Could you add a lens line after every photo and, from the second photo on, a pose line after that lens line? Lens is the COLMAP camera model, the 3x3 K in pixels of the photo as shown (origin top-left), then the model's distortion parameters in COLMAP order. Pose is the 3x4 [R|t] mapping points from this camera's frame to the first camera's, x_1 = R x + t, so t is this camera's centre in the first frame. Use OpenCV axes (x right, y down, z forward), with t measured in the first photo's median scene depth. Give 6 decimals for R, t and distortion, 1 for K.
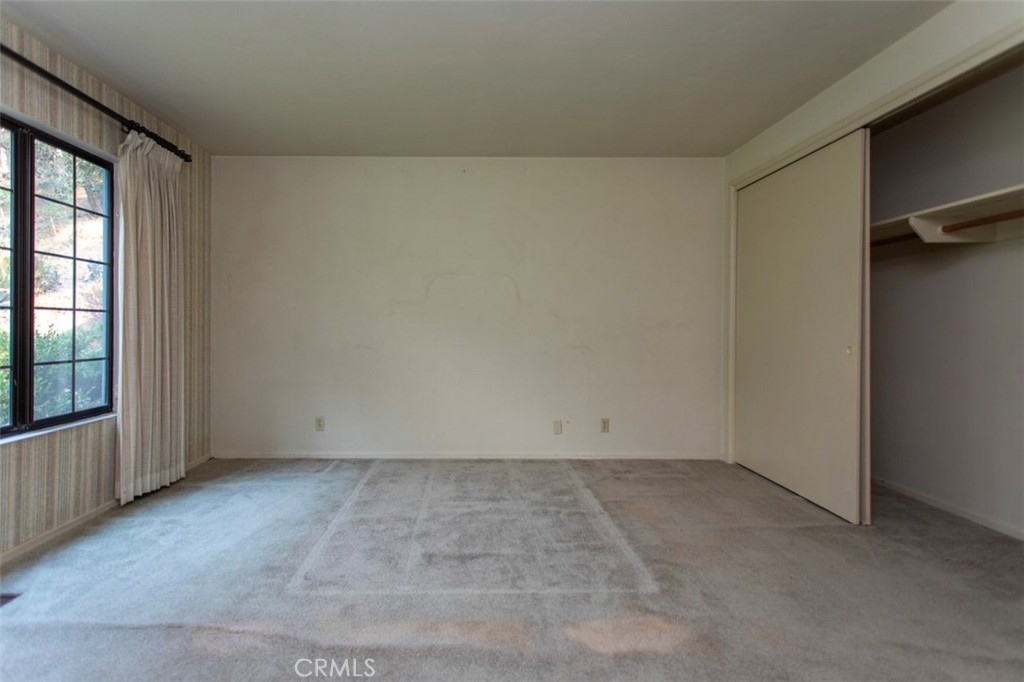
lens RADIAL K [[495.8, 0, 510.8], [0, 495.8, 329.1], [0, 0, 1]] dist [0.000614, 0.000493]
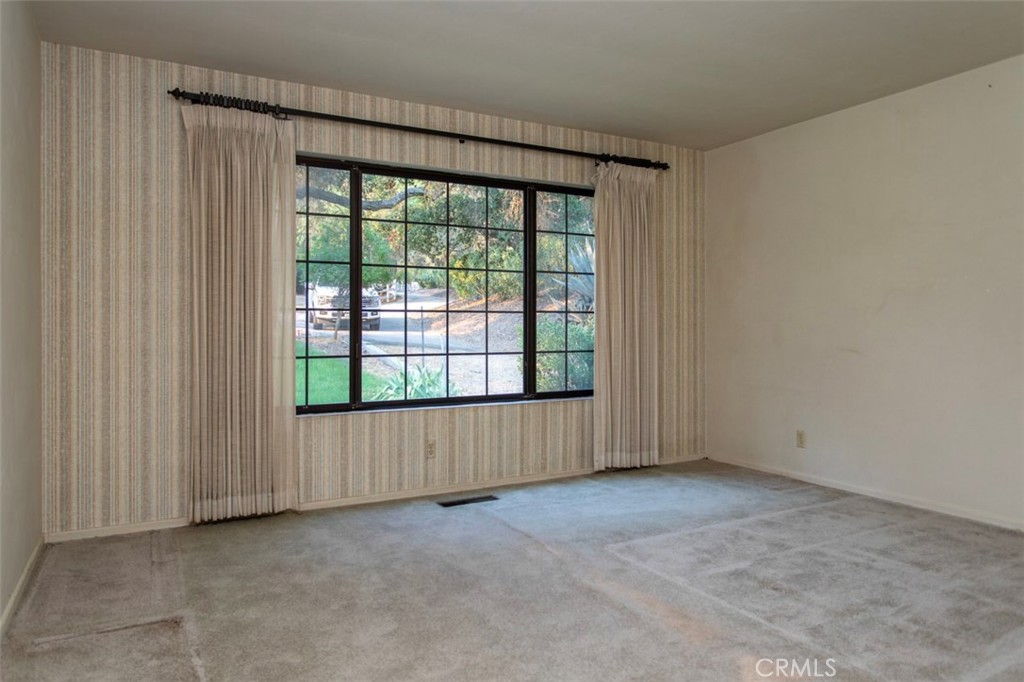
lens RADIAL K [[685.9, 0, 512.2], [0, 685.9, 326.8], [0, 0, 1]] dist [-0.001954, -0.000294]
pose [[0.475737, -0.002591, -0.879584, 0.641599], [-0.001943, 0.999990, -0.003997, 0.007429], [0.879585, 0.003611, 0.475728, 0.018295]]
